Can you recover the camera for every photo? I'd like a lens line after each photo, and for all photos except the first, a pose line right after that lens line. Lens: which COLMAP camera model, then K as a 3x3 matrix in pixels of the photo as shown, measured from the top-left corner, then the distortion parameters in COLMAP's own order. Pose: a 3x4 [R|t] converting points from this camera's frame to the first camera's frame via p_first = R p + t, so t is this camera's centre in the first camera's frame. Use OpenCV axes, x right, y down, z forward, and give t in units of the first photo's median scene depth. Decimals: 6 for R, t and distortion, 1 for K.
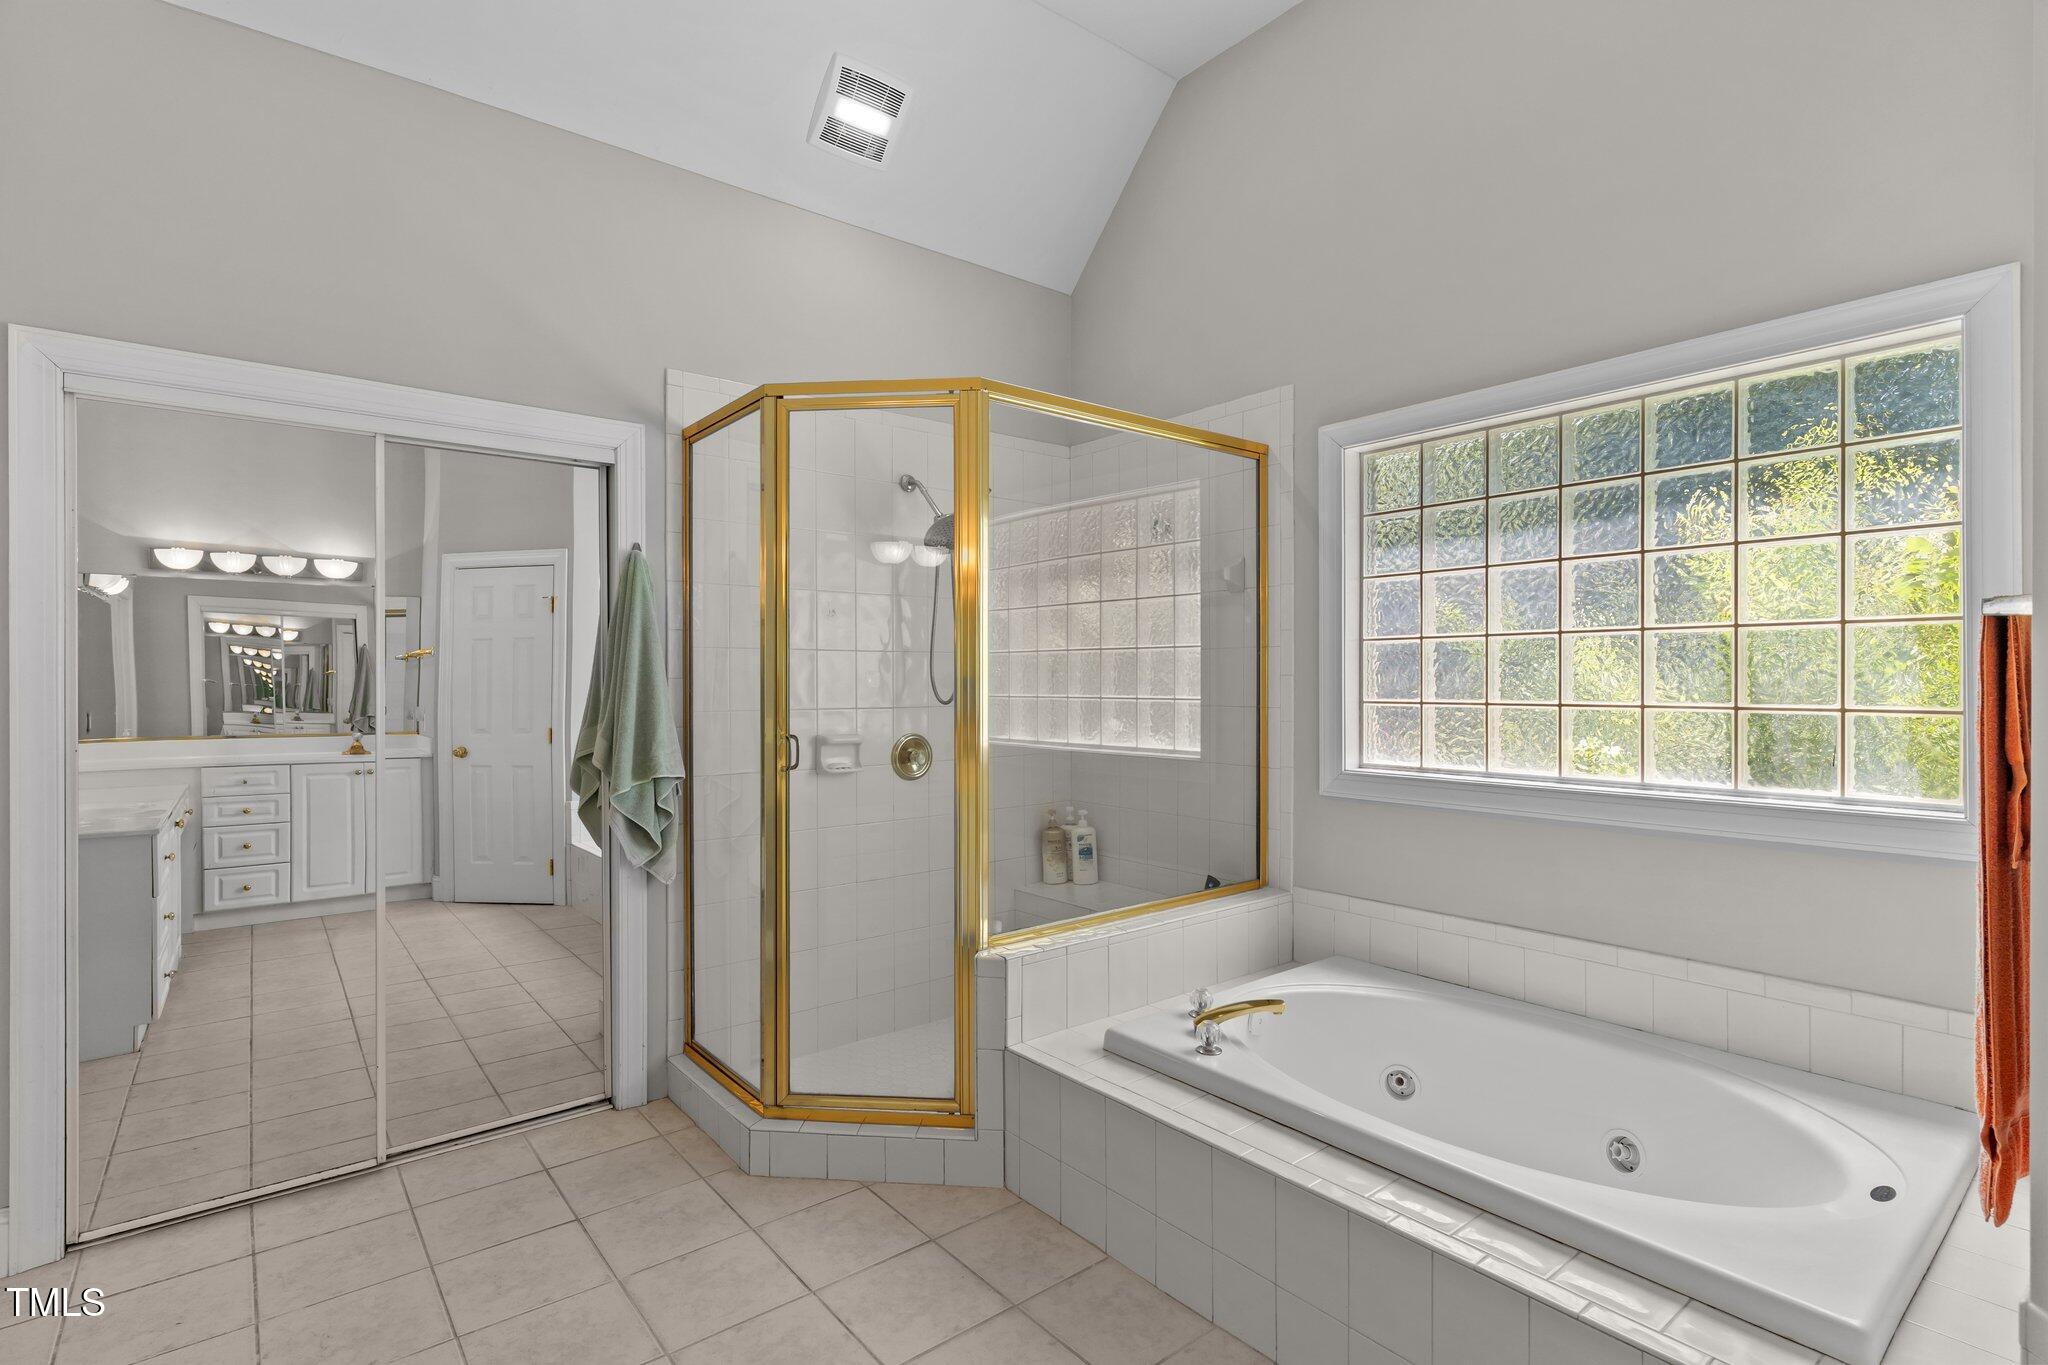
lens RADIAL K [[981.7, 0, 1016.2], [0, 981.7, 680.6], [0, 0, 1]] dist [0.000130, -0.000242]
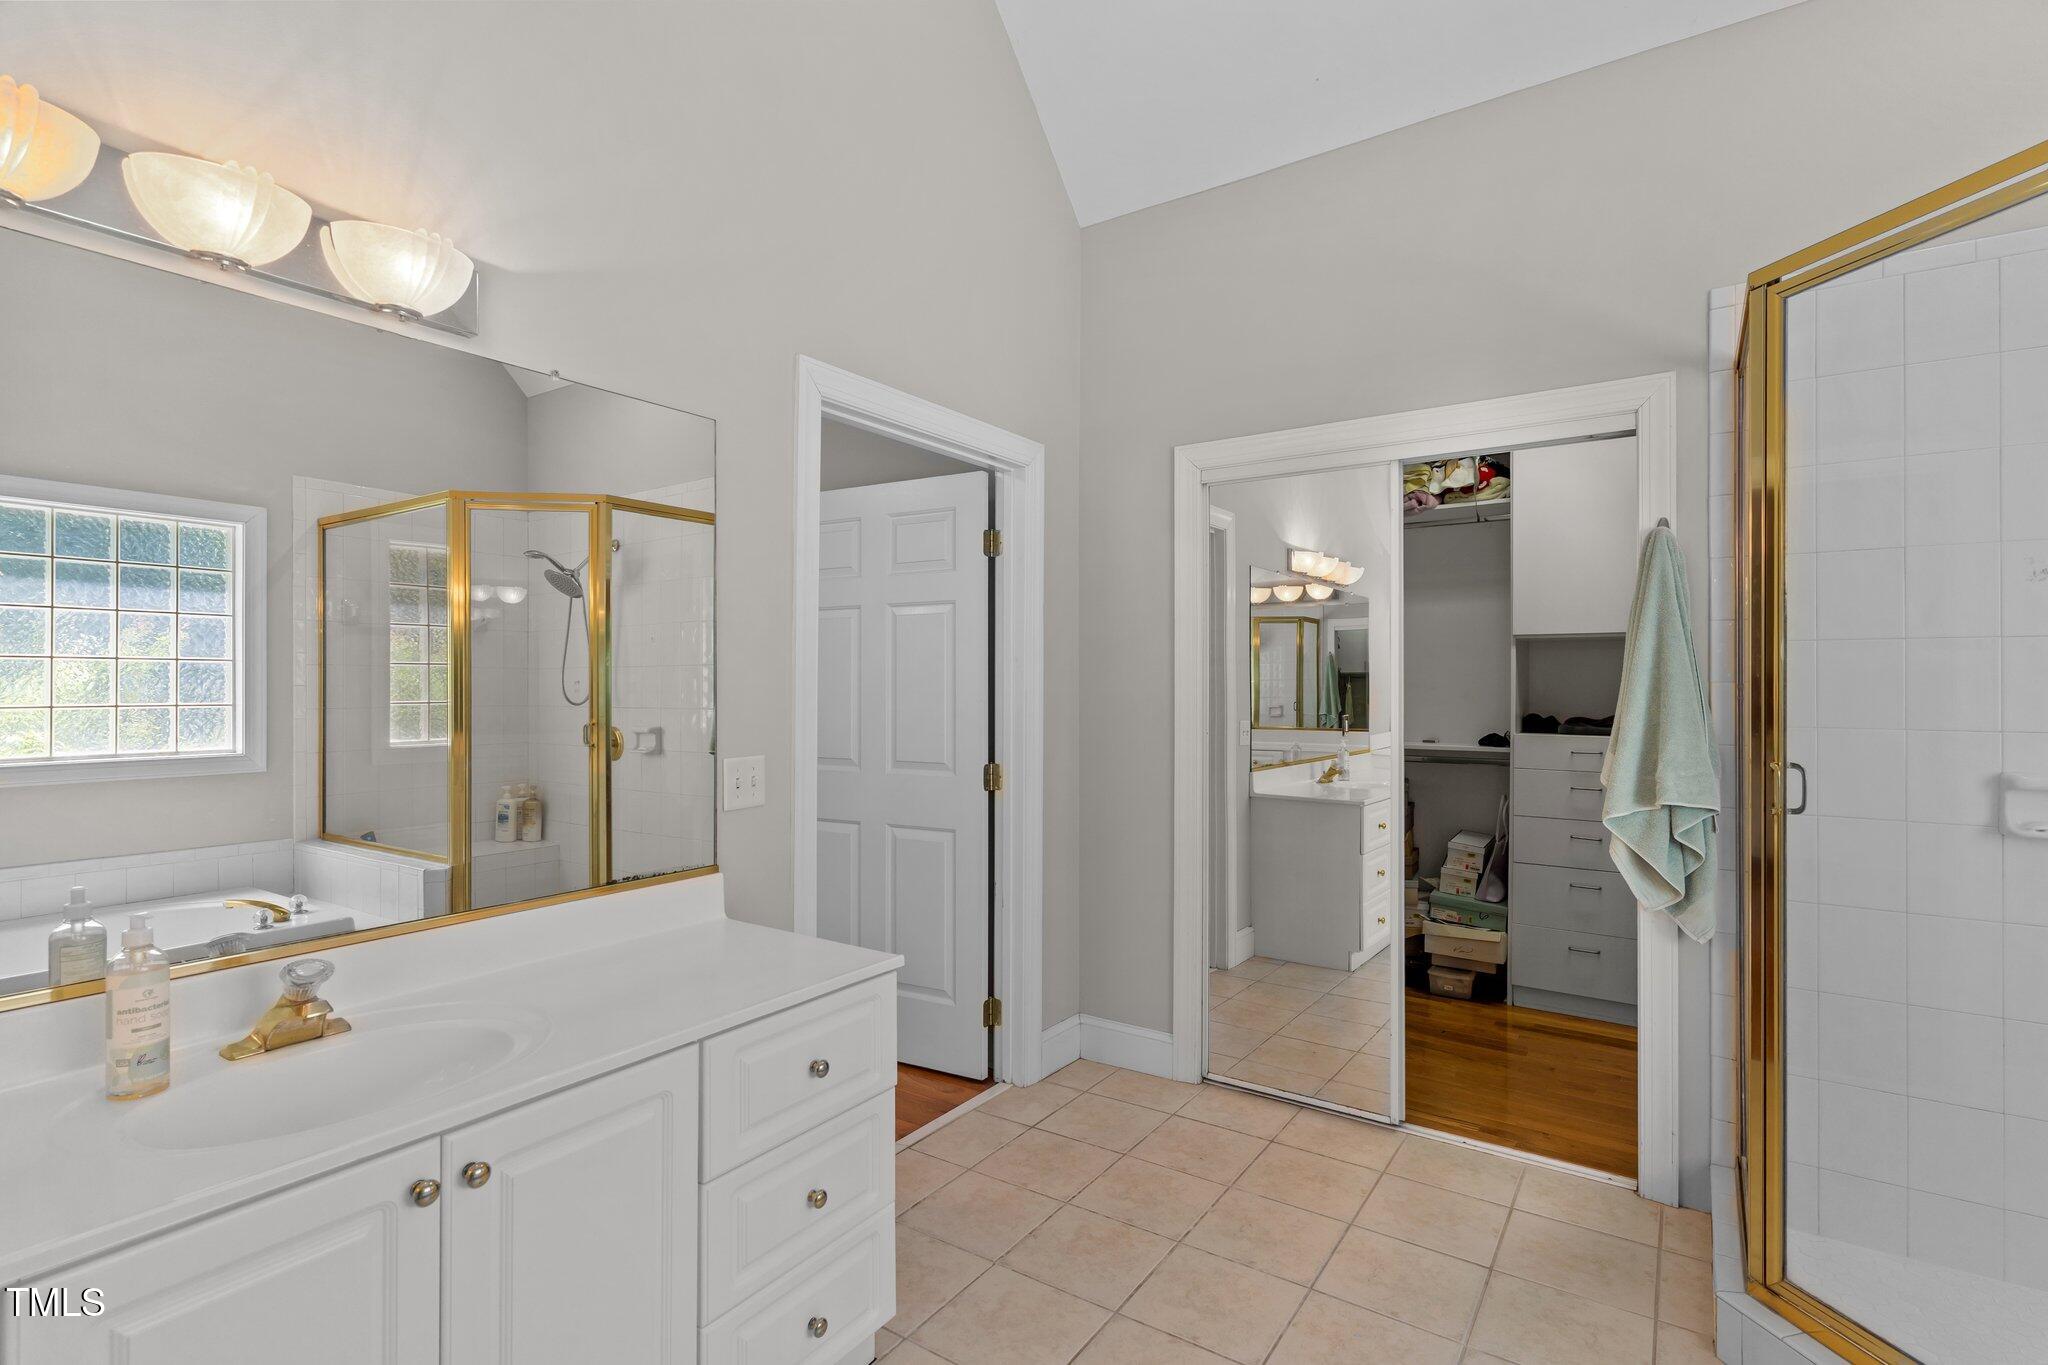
lens RADIAL K [[990.6, 0, 1055.9], [0, 990.6, 686.1], [0, 0, 1]] dist [0.026284, 0.000252]
pose [[0.320925, 0.009069, -0.947061, 0.278721], [-0.006467, 0.999952, 0.007384, -0.002054], [0.947083, 0.003755, 0.320968, 0.278263]]
